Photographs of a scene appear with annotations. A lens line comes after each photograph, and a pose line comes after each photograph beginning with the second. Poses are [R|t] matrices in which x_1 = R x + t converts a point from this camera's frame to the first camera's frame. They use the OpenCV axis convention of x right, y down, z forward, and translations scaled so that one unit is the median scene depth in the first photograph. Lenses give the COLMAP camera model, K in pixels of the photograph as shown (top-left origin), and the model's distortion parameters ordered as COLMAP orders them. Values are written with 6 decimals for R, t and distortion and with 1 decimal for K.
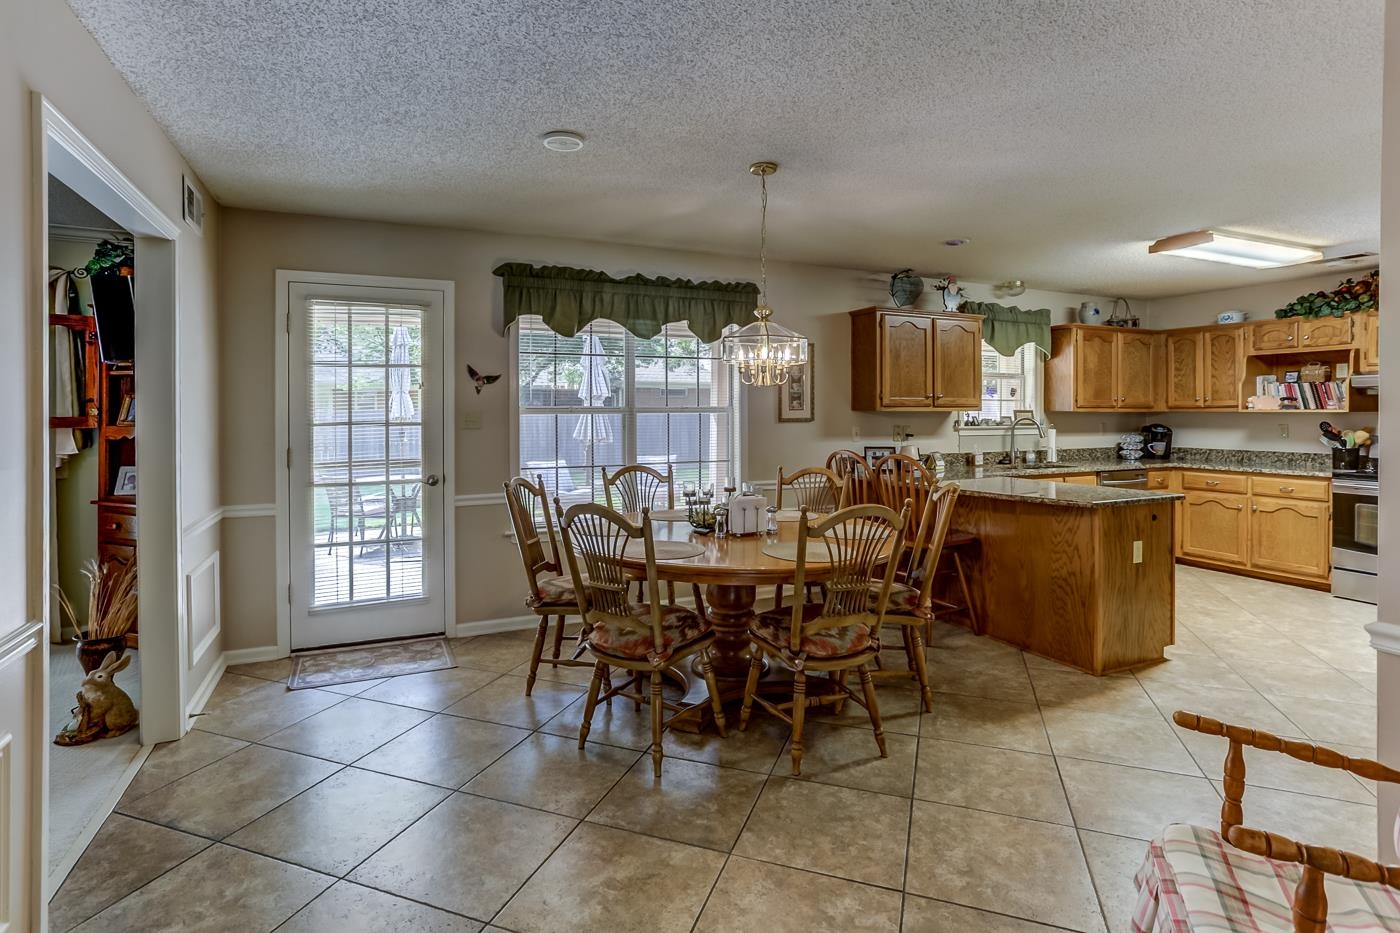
lens RADIAL K [[706.1, 0, 687.1], [0, 706.1, 437.0], [0, 0, 1]] dist [-0.068541, 0.047509]
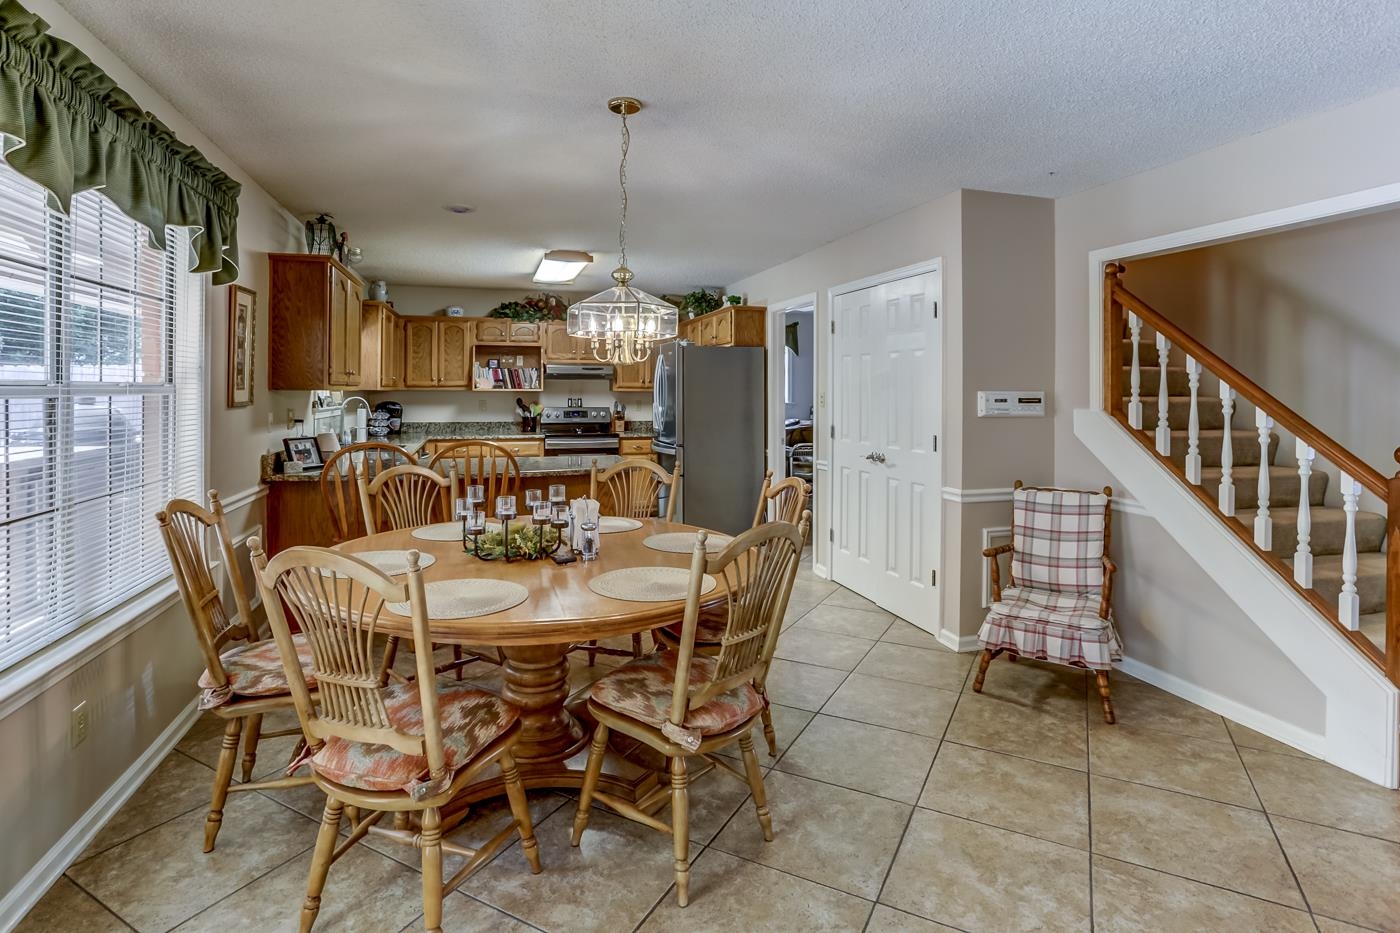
lens RADIAL K [[706.1, 0, 687.1], [0, 706.1, 437.0], [0, 0, 1]] dist [-0.068541, 0.047509]
pose [[0.148378, -0.064405, 0.986831, -0.379865], [0.028753, 0.997736, 0.060794, -0.019055], [-0.988513, 0.019354, 0.149894, 0.439830]]
